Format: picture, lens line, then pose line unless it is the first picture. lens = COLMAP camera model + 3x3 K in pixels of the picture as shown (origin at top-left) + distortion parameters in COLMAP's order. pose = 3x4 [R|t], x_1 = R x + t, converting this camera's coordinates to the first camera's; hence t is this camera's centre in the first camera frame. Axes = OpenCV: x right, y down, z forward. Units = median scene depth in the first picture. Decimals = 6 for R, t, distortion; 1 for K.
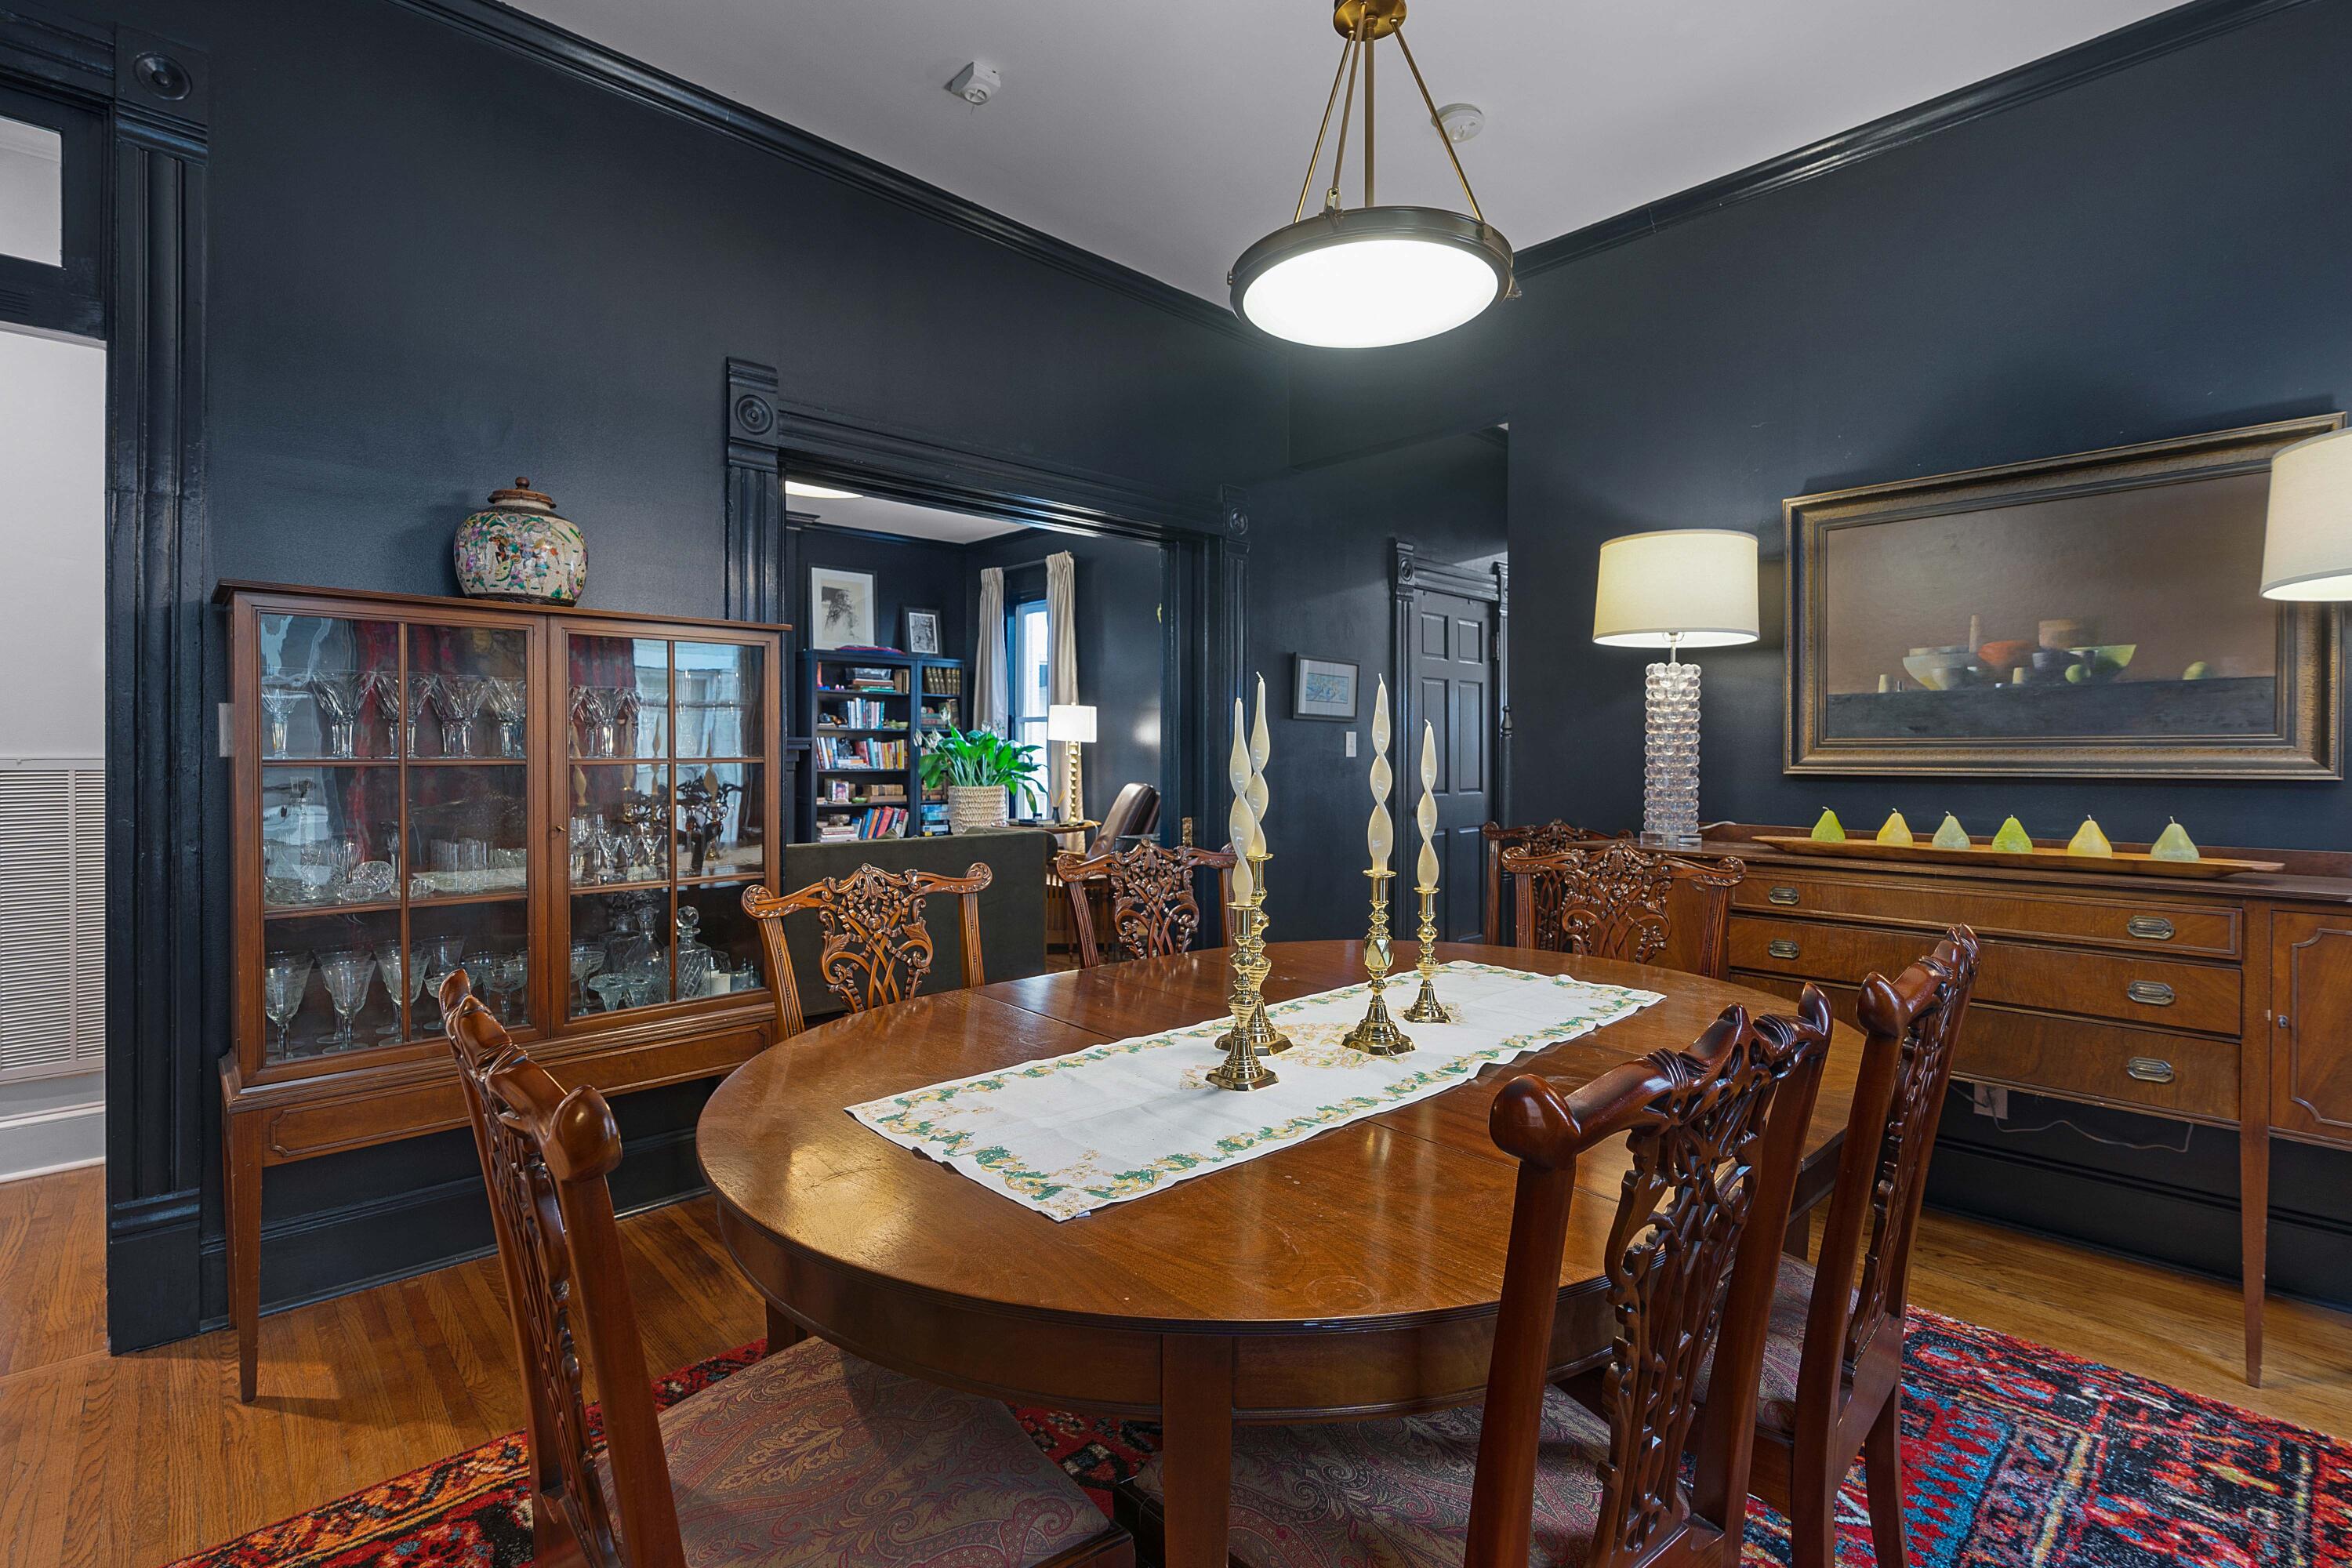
lens RADIAL K [[1072.7, 0, 1143.1], [0, 1072.7, 751.1], [0, 0, 1]] dist [-0.000912, 0.000306]
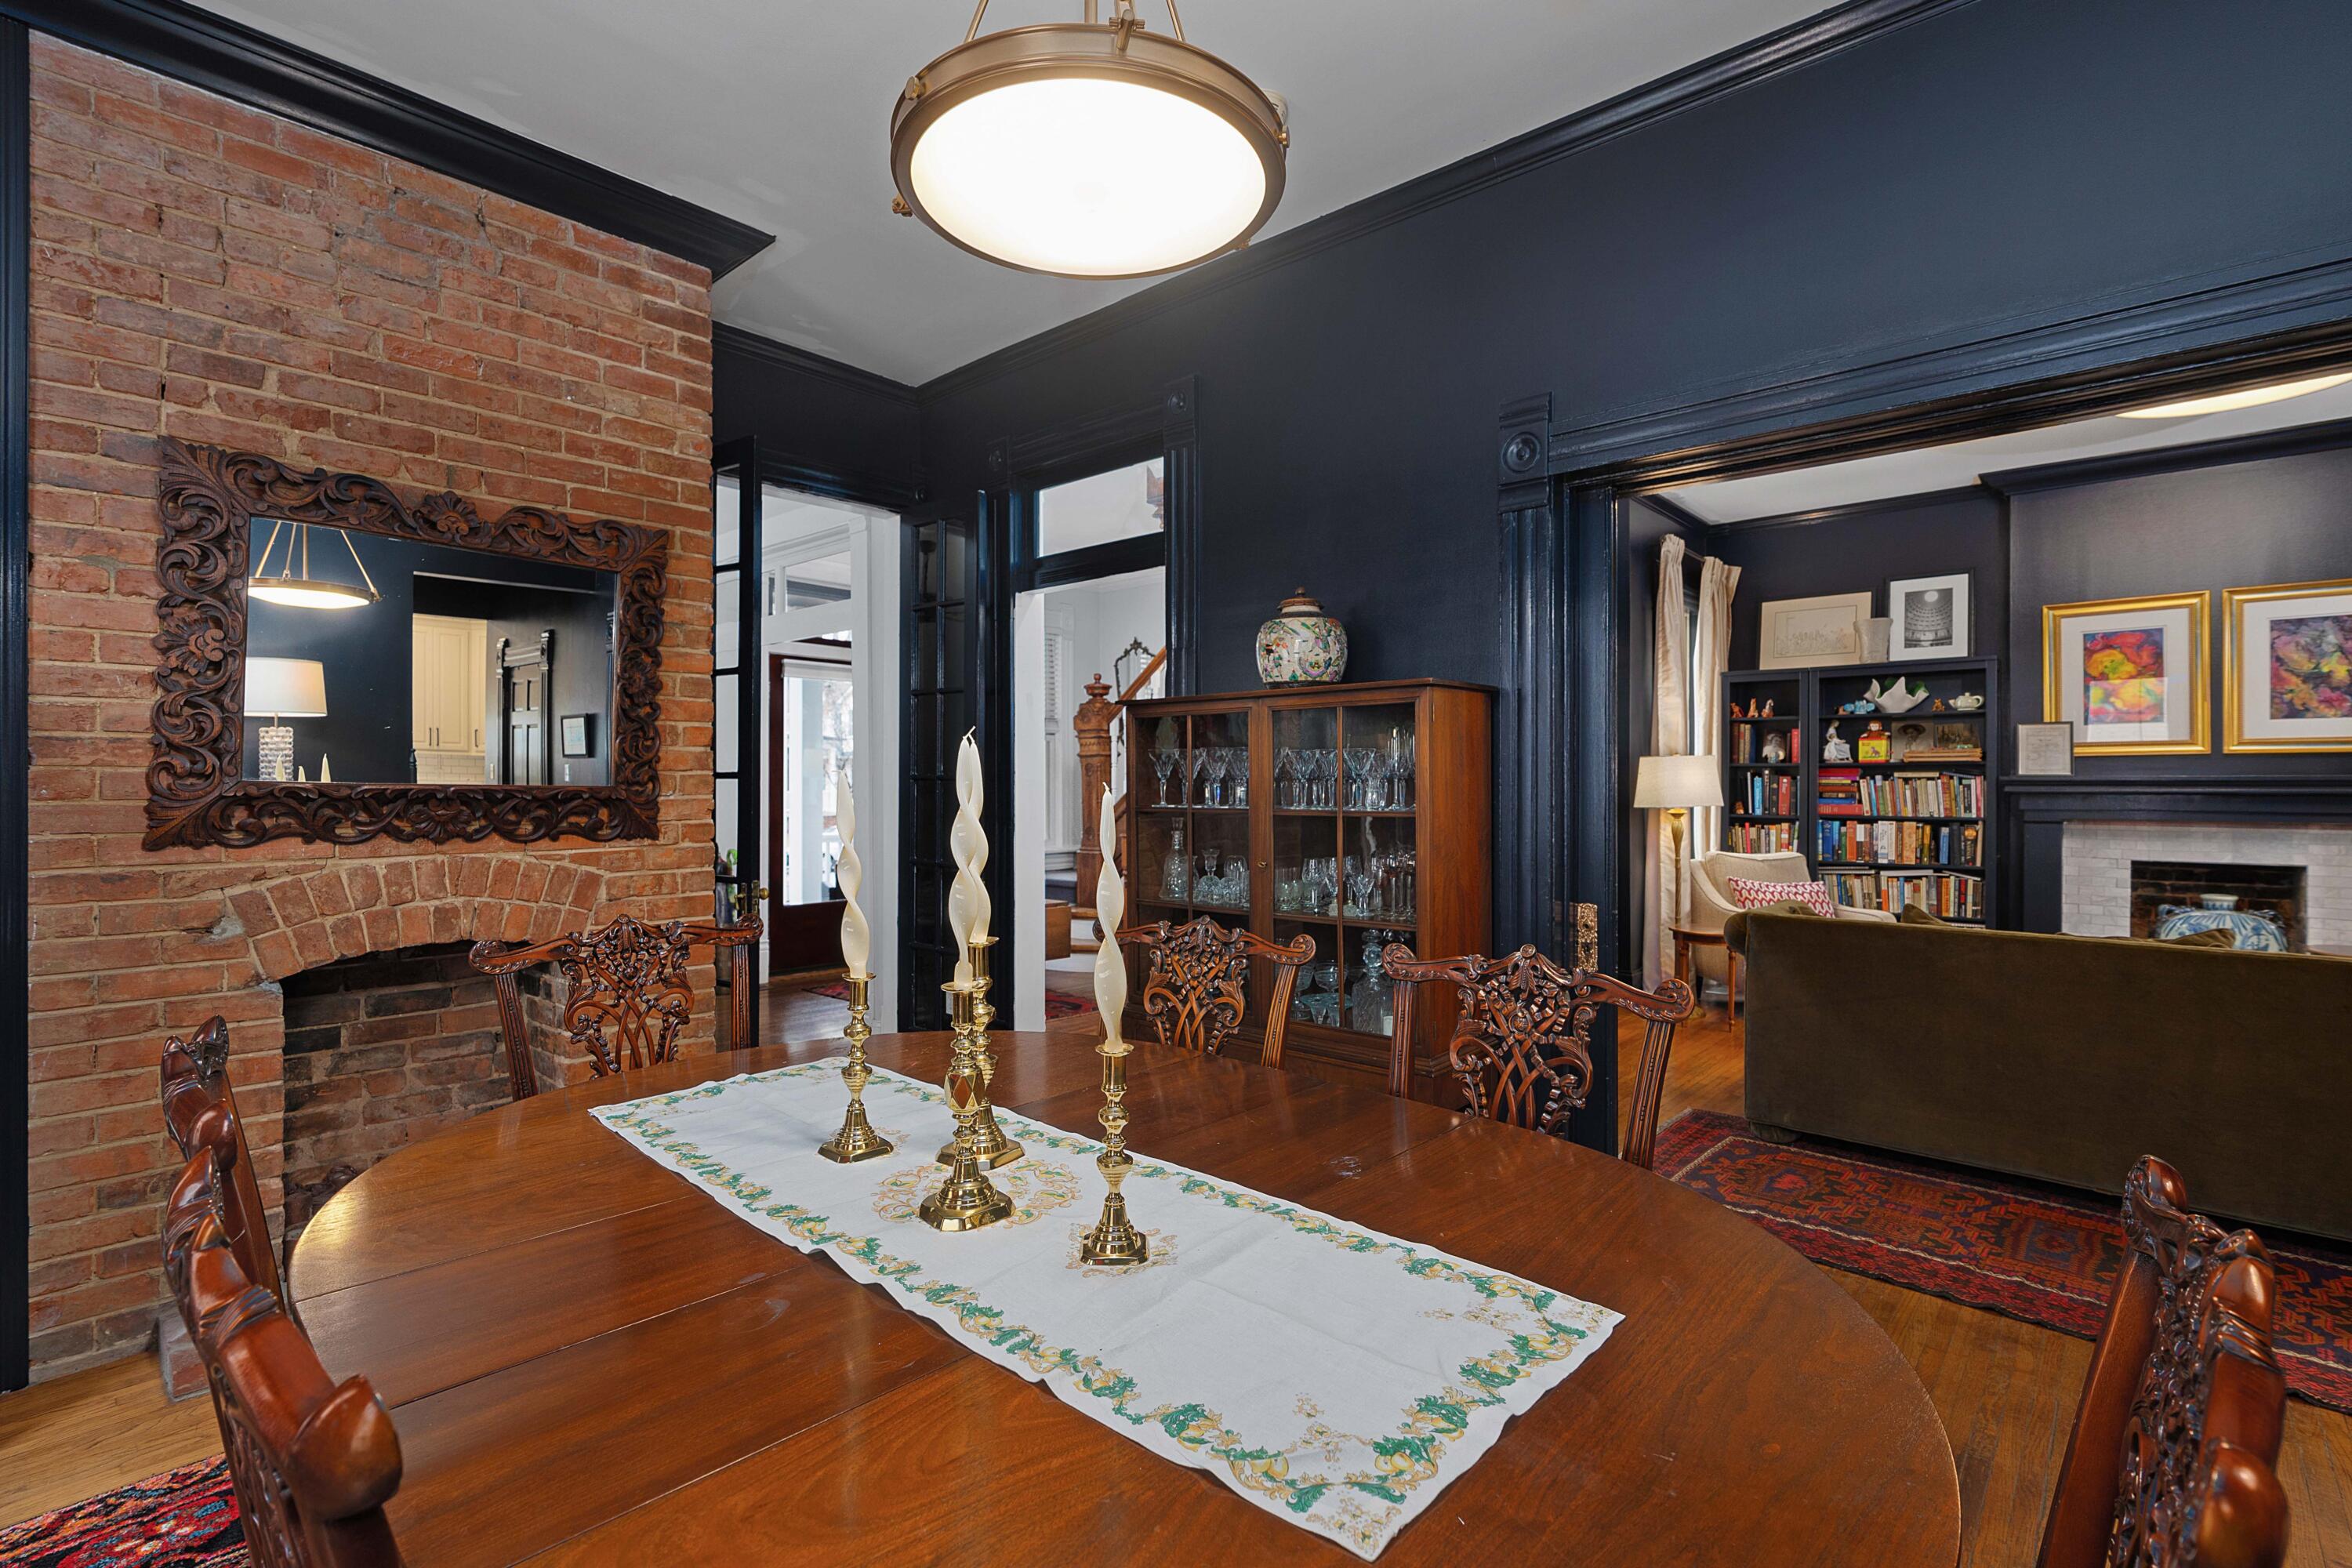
lens RADIAL K [[1072.7, 0, 1170.1], [0, 1072.7, 775.5], [0, 0, 1]] dist [-0.000912, 0.000306]
pose [[0.085840, -0.010270, -0.996256, 0.202176], [-0.000477, 0.999946, -0.010349, -0.005605], [0.996309, 0.001364, 0.085831, 0.219337]]
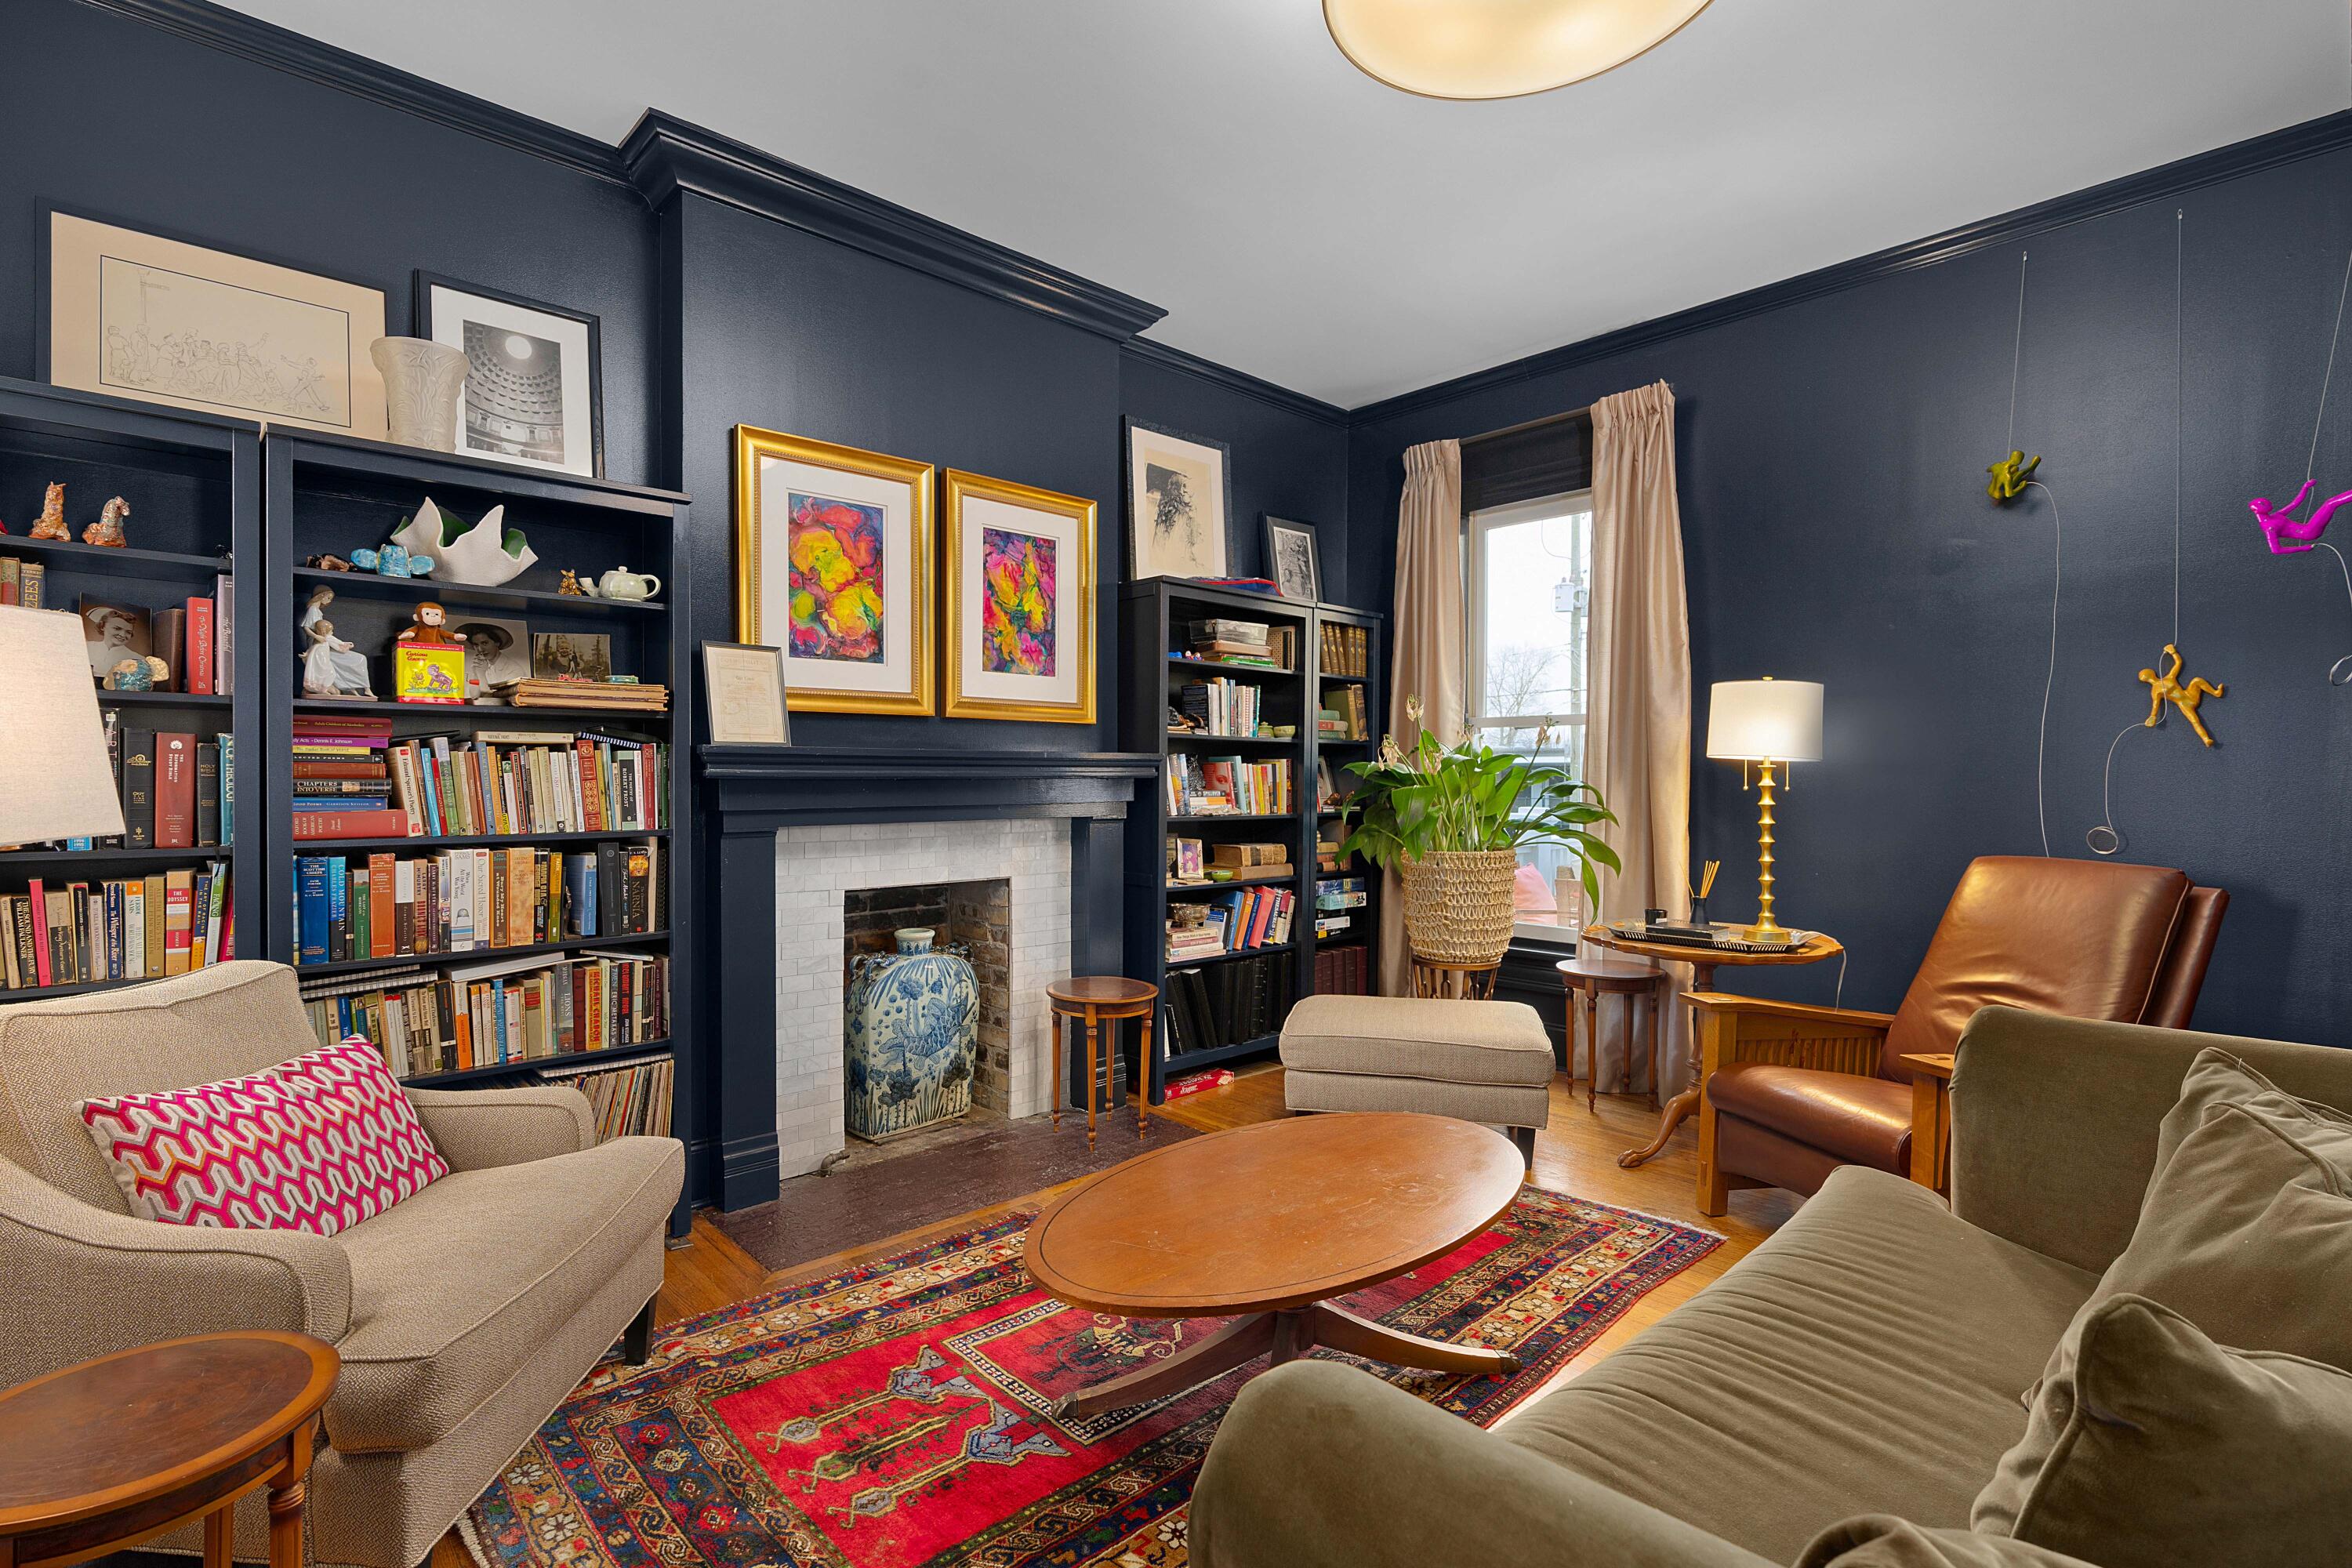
lens RADIAL K [[1130.6, 0, 1172.8], [0, 1130.6, 781.6], [0, 0, 1]] dist [-0.000984, 0.000876]
pose [[0.999994, 0.003223, 0.001539, -0.288260], [-0.003238, 0.999946, 0.009886, -0.004824], [-0.001507, -0.009891, 0.999950, 0.452189]]
